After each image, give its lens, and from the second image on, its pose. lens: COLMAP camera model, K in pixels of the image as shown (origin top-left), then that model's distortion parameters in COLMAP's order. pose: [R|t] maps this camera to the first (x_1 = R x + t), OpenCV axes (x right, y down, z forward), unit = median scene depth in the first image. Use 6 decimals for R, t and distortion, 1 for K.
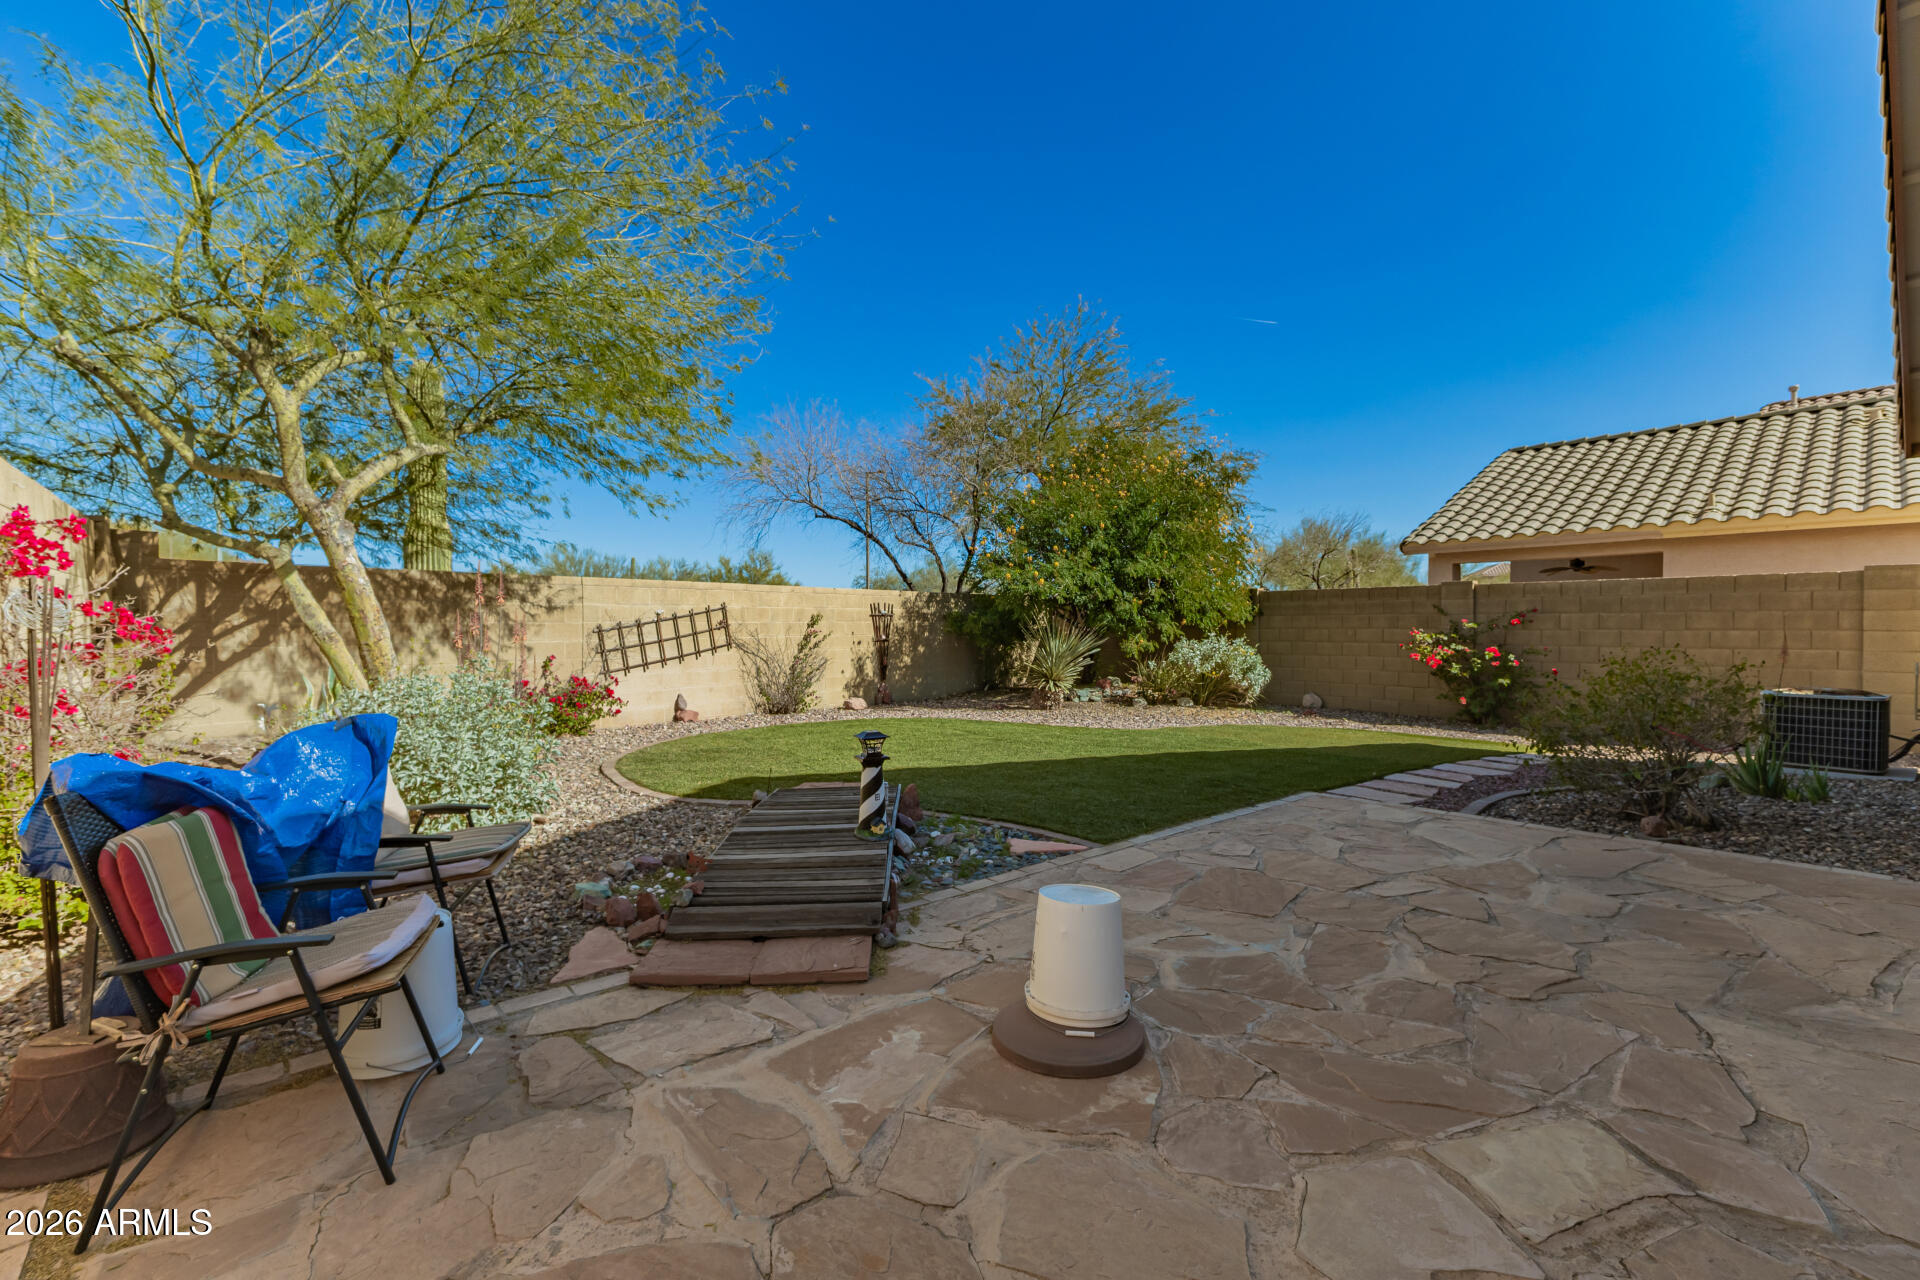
lens RADIAL K [[829.2, 0, 958.2], [0, 829.2, 647.4], [0, 0, 1]] dist [0.017723, -0.003894]
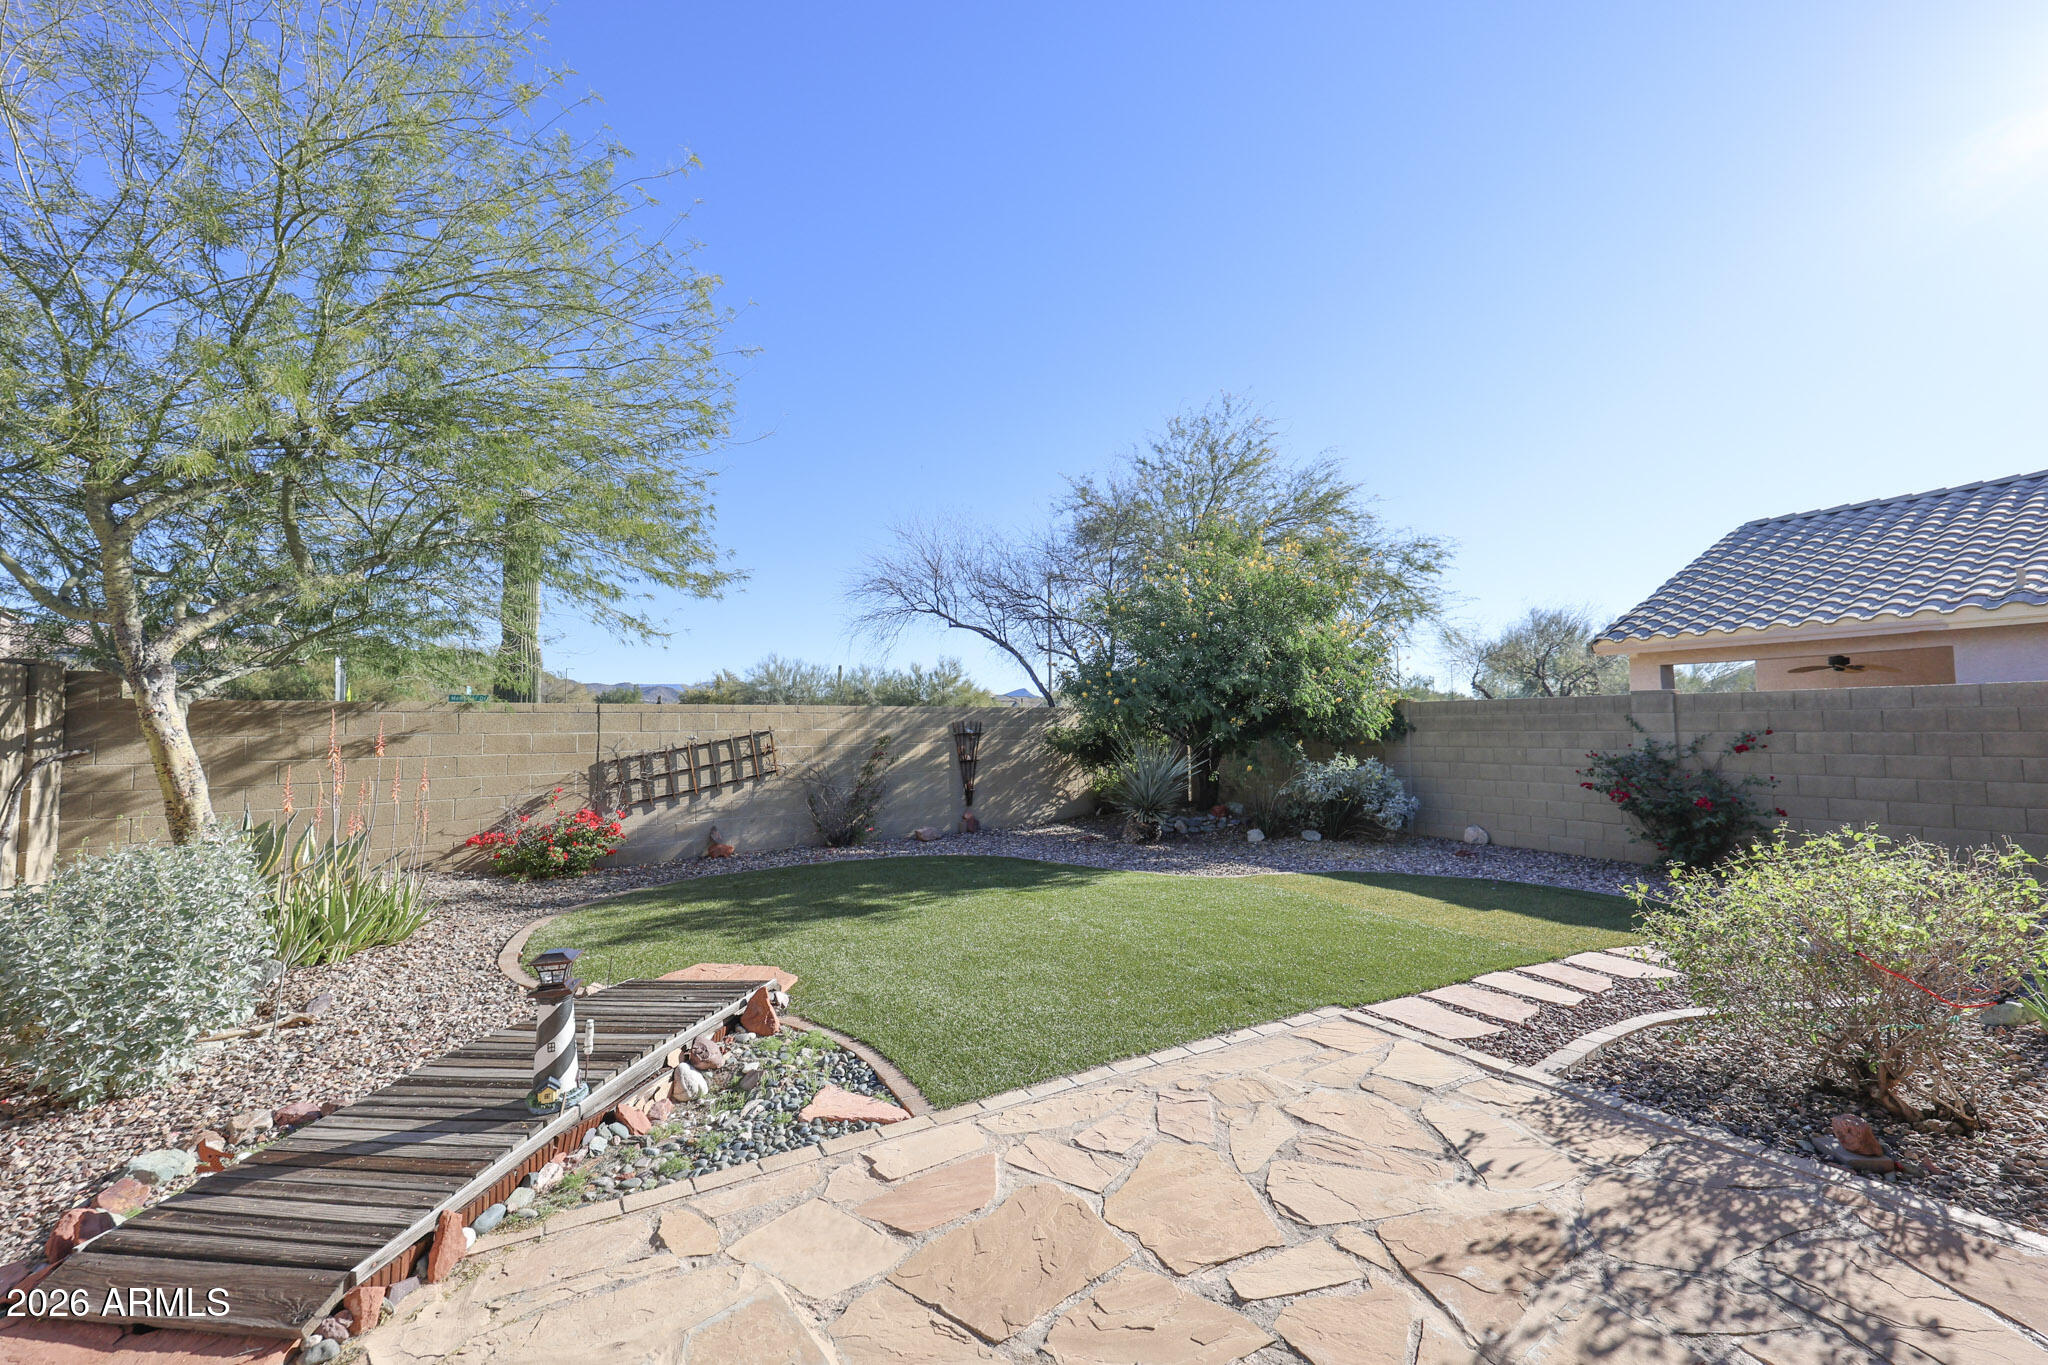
lens RADIAL K [[816.7, 0, 1030.2], [0, 816.7, 679.1], [0, 0, 1]] dist [0.014609, 0.000113]
pose [[0.983061, -0.019756, -0.182210, 0.185514], [0.005038, 0.996710, -0.080888, -0.032122], [0.183208, 0.078600, 0.979927, 0.147495]]
